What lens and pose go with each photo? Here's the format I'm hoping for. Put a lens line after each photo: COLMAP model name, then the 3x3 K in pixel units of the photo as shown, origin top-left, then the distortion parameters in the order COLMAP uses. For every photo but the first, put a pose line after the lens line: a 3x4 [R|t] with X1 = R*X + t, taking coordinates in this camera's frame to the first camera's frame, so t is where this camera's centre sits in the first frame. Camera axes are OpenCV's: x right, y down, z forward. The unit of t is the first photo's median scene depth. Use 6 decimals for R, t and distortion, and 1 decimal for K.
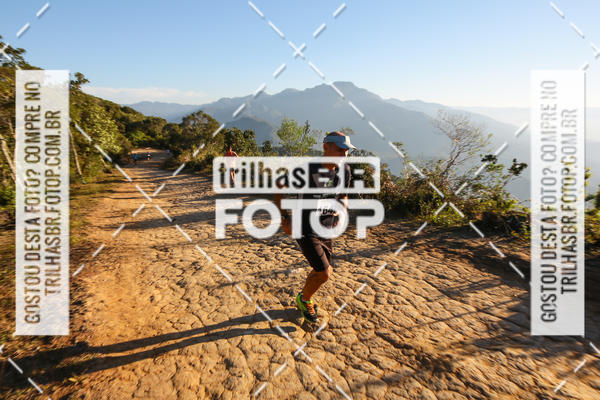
lens RADIAL K [[1098.4, 0, 298.3], [0, 1098.4, 199.5], [0, 0, 1]] dist [0.605858, 0.000000]
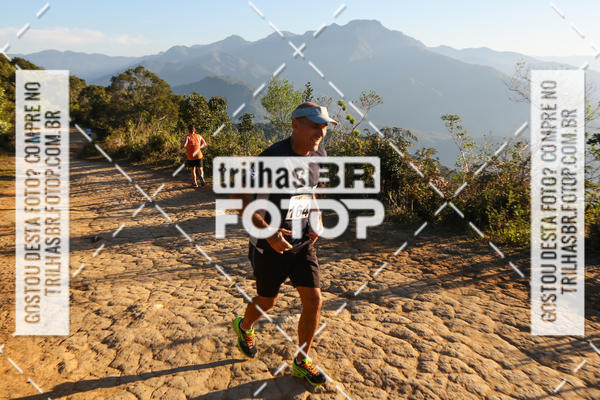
lens RADIAL K [[1098.4, 0, 305.3], [0, 1098.4, 201.3], [0, 0, 1]] dist [0.605858, 0.000000]
pose [[0.999741, -0.006507, 0.021804, -0.008313], [0.005966, 0.999675, 0.024772, -0.018640], [-0.021958, -0.024635, 0.999455, 0.363559]]
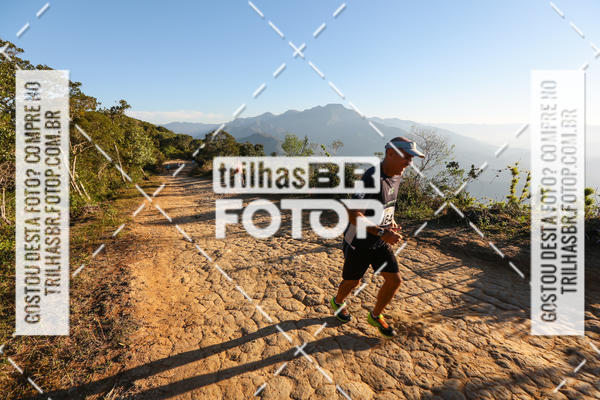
lens RADIAL K [[1098.4, 0, 295.9], [0, 1098.4, 197.9], [0, 0, 1]] dist [0.605858, 0.000000]
pose [[0.999599, -0.010615, -0.026257, 0.029010], [0.010280, 0.999864, -0.012858, 0.014083], [0.026390, 0.012583, 0.999573, -0.236245]]
